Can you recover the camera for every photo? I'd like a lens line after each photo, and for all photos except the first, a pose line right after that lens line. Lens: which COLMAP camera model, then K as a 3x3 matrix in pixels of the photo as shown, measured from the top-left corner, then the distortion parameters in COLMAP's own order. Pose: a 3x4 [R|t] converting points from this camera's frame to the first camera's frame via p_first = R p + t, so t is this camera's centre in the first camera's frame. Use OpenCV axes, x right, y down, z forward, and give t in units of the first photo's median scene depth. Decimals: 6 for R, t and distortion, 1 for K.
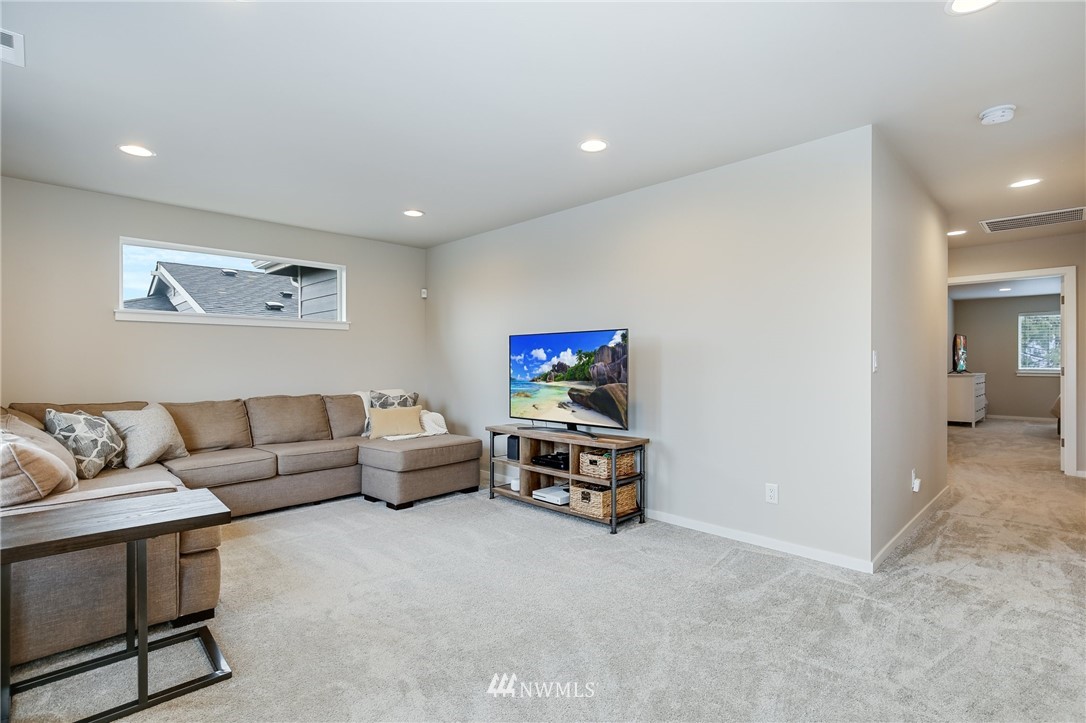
lens RADIAL K [[533.6, 0, 543.0], [0, 533.6, 361.5], [0, 0, 1]] dist [0.002071, 0.000627]
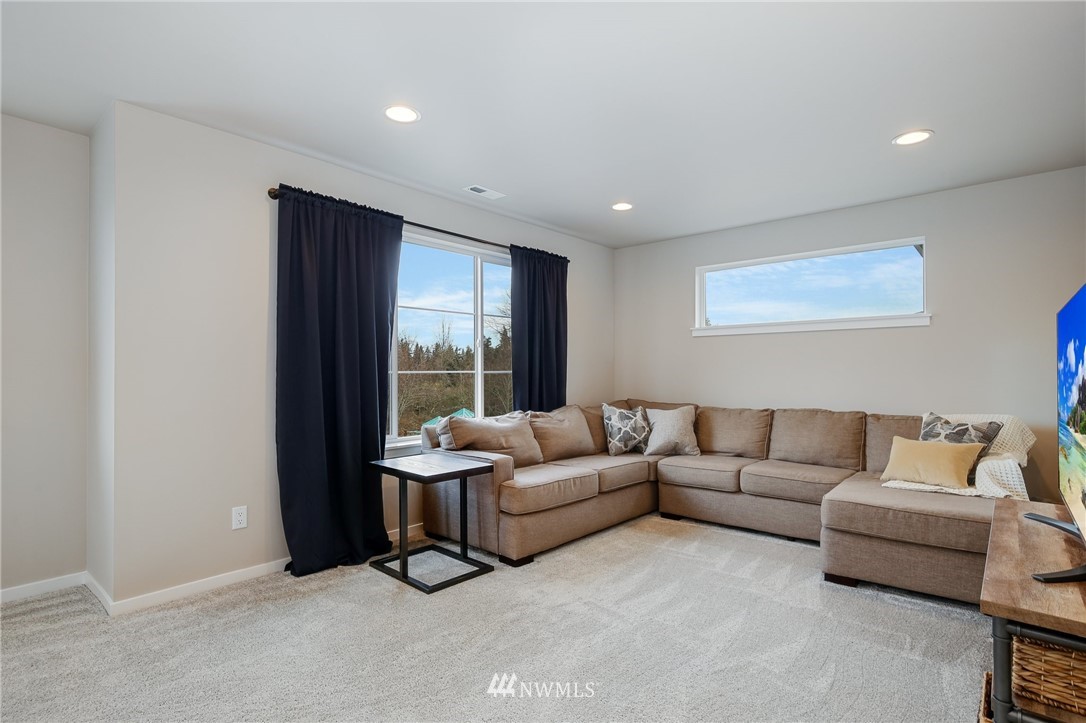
lens RADIAL K [[533.6, 0, 543.0], [0, 533.6, 361.5], [0, 0, 1]] dist [0.002071, 0.000627]
pose [[0.068022, -0.017331, -0.997533, 0.411912], [0.002196, 0.999849, -0.017222, -0.000457], [0.997681, -0.001019, 0.068049, 0.578197]]
